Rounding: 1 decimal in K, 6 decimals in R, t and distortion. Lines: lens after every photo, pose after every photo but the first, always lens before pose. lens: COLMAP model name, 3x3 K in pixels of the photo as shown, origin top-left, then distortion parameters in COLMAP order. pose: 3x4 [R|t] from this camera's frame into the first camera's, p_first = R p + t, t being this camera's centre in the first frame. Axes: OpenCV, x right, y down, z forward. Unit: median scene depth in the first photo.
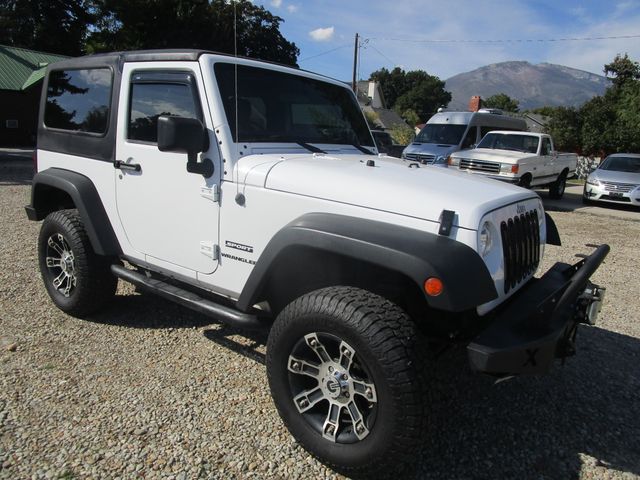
lens RADIAL K [[477.0, 0, 320.0], [0, 477.0, 240.0], [0, 0, 1]] dist [-0.034485, 0.007640]
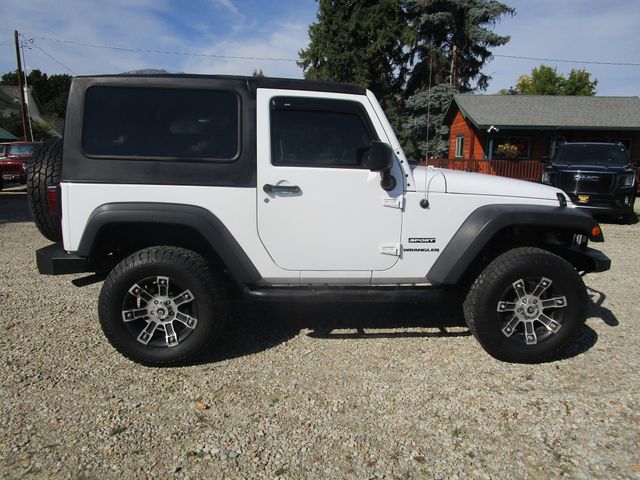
lens RADIAL K [[477.0, 0, 320.0], [0, 477.0, 240.0], [0, 0, 1]] dist [-0.034485, 0.007640]
pose [[0.737381, -0.161197, 0.655961, -1.245845], [0.168149, 0.984343, 0.052874, -0.104289], [-0.654214, 0.071311, 0.752940, 0.207380]]
